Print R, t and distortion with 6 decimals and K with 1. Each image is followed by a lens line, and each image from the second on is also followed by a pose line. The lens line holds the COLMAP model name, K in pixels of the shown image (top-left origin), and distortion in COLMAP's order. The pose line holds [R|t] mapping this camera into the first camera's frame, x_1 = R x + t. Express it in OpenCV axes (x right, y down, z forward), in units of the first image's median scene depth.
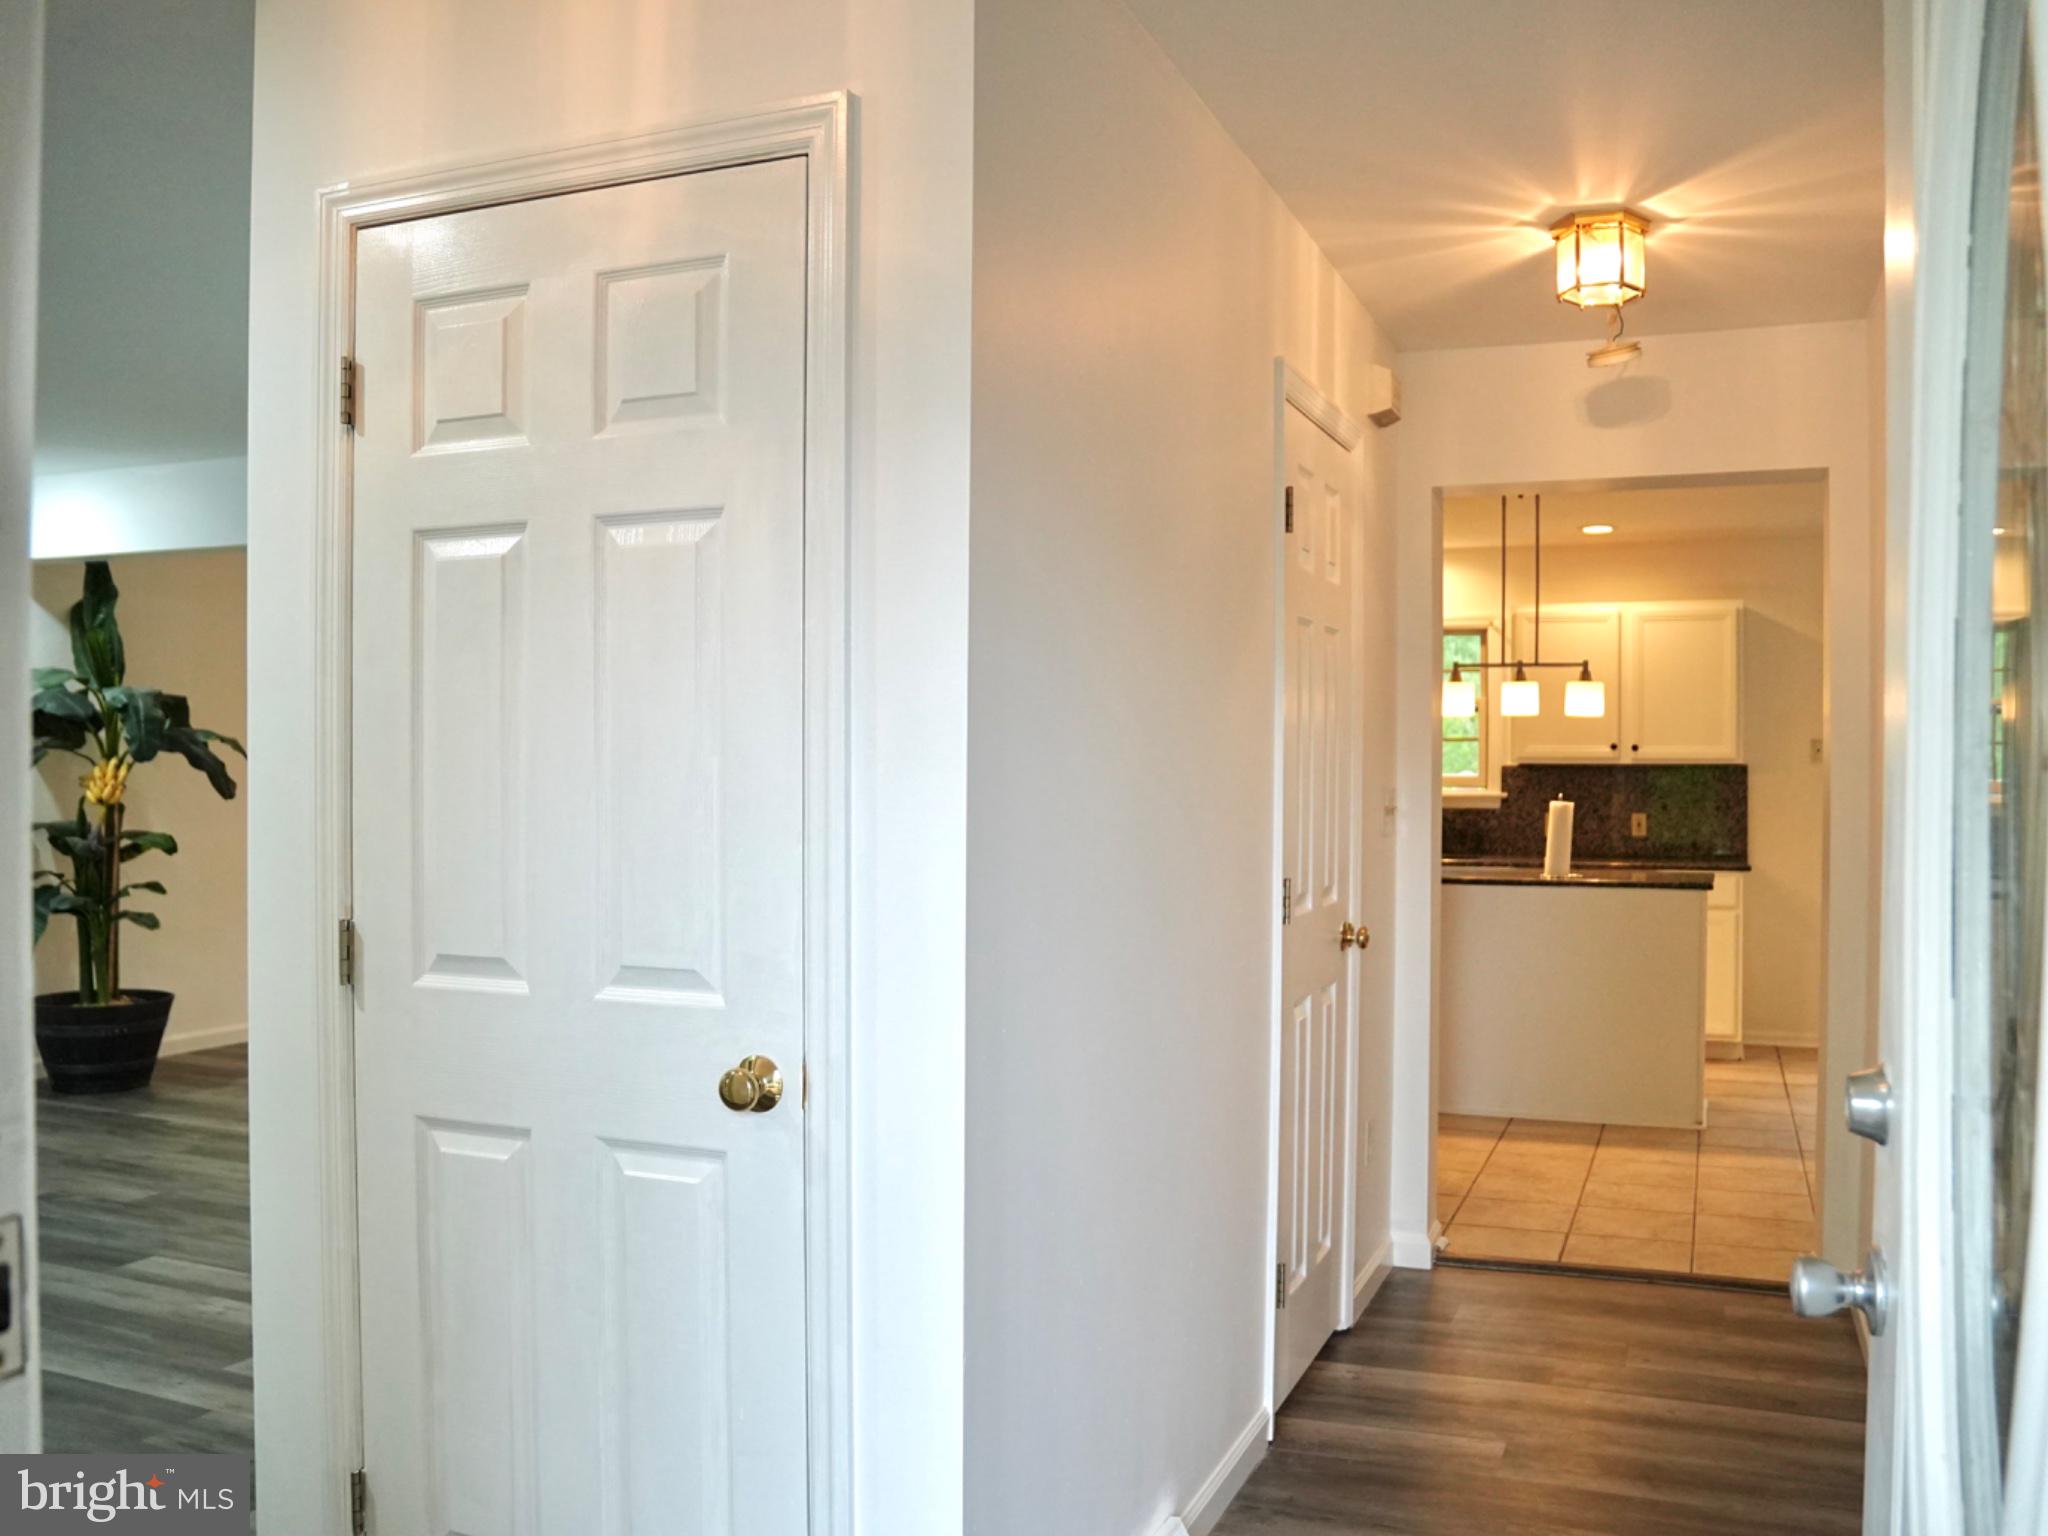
lens RADIAL K [[1732.5, 0, 1025.9], [0, 1732.5, 780.4], [0, 0, 1]] dist [-0.136705, 0.108925]
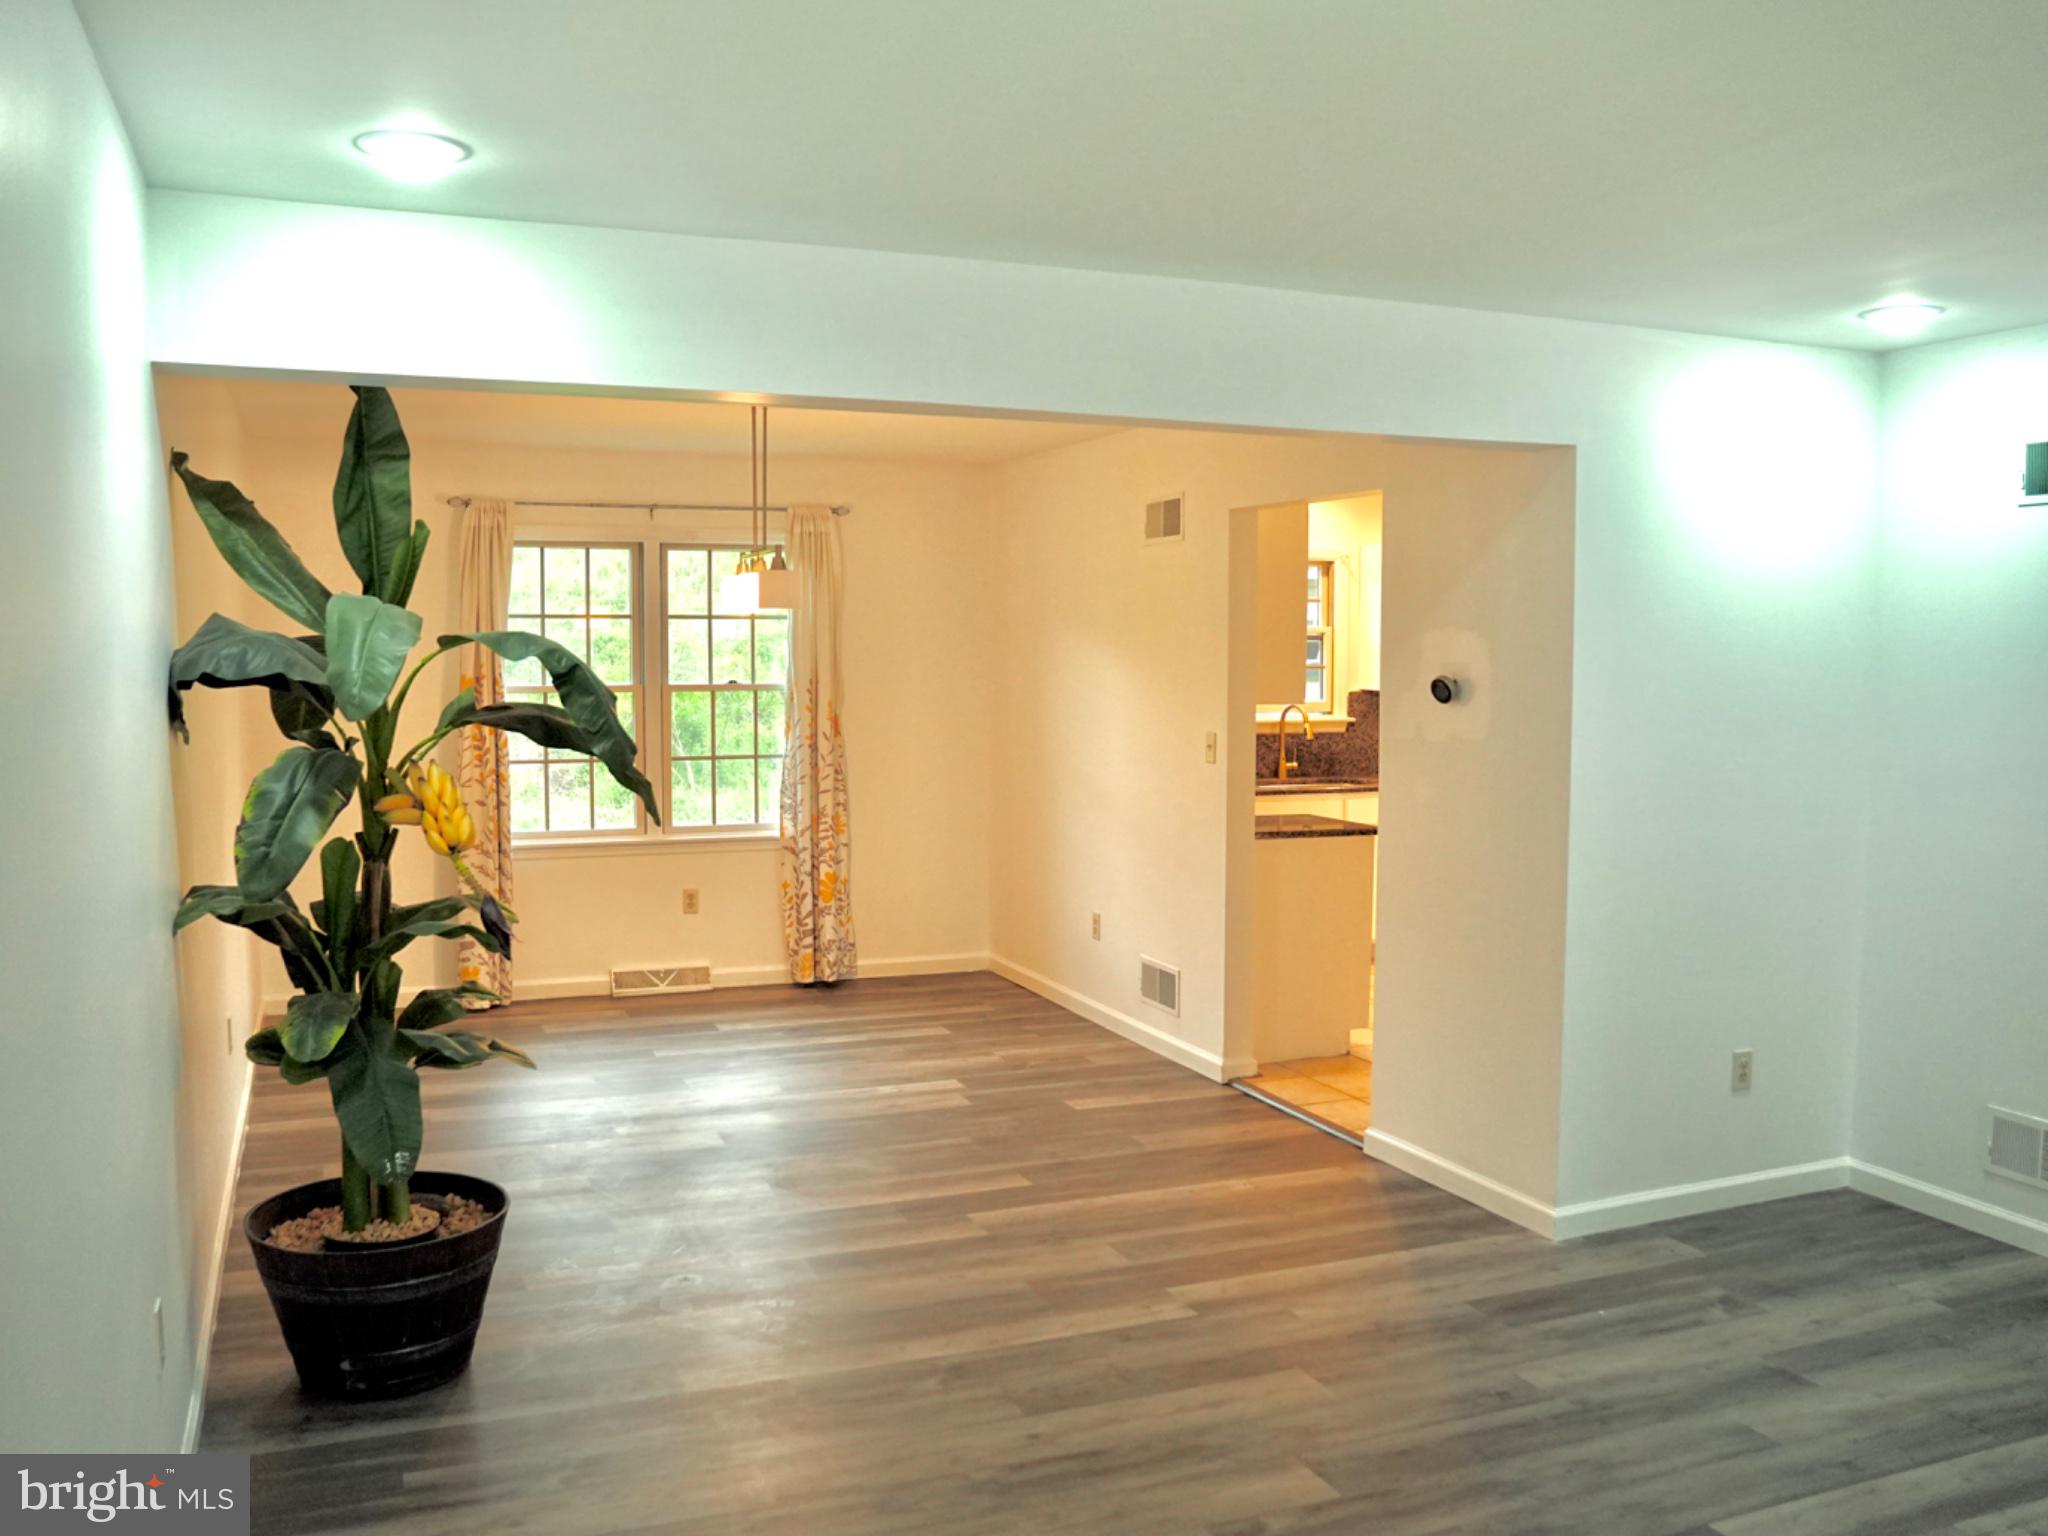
lens RADIAL K [[1732.5, 0, 1025.9], [0, 1732.5, 780.4], [0, 0, 1]] dist [-0.136705, 0.108925]
pose [[0.713156, -0.058666, 0.698547, -0.791240], [0.005419, 0.996924, 0.078192, -0.049478], [-0.700985, -0.051977, 0.711280, 0.487408]]
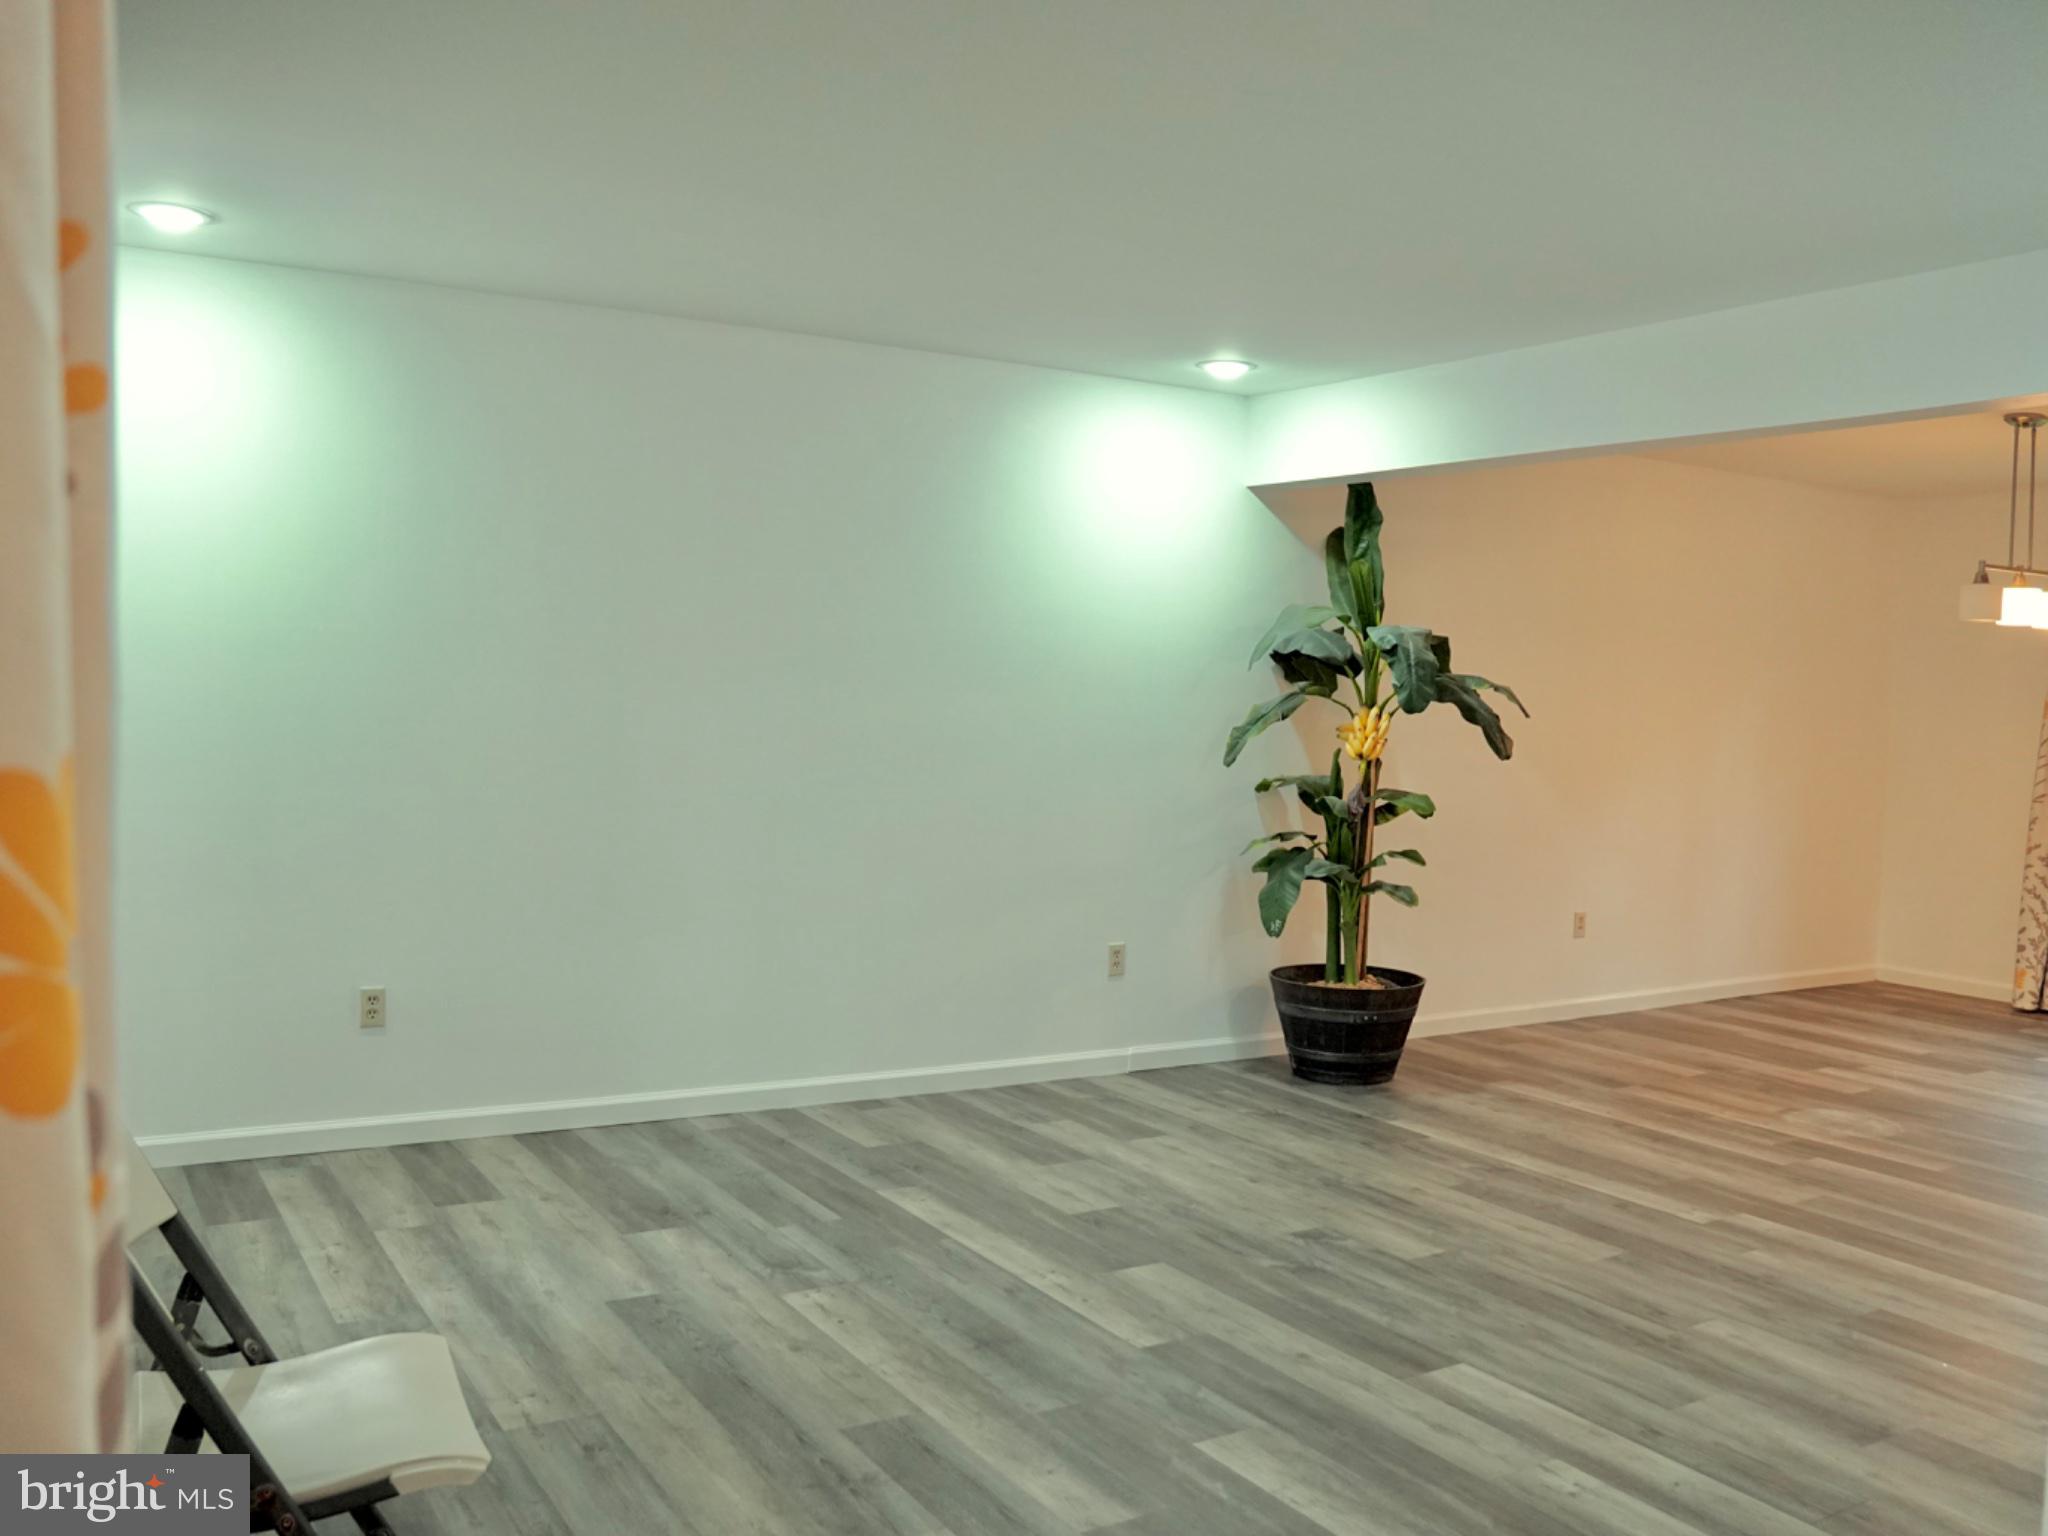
lens RADIAL K [[1732.5, 0, 1025.9], [0, 1732.5, 780.4], [0, 0, 1]] dist [-0.136705, 0.108925]
pose [[0.802540, 0.046089, -0.594815, -0.153634], [-0.025102, 0.998737, 0.043518, -0.009547], [0.596070, -0.019994, 0.802684, 0.171327]]
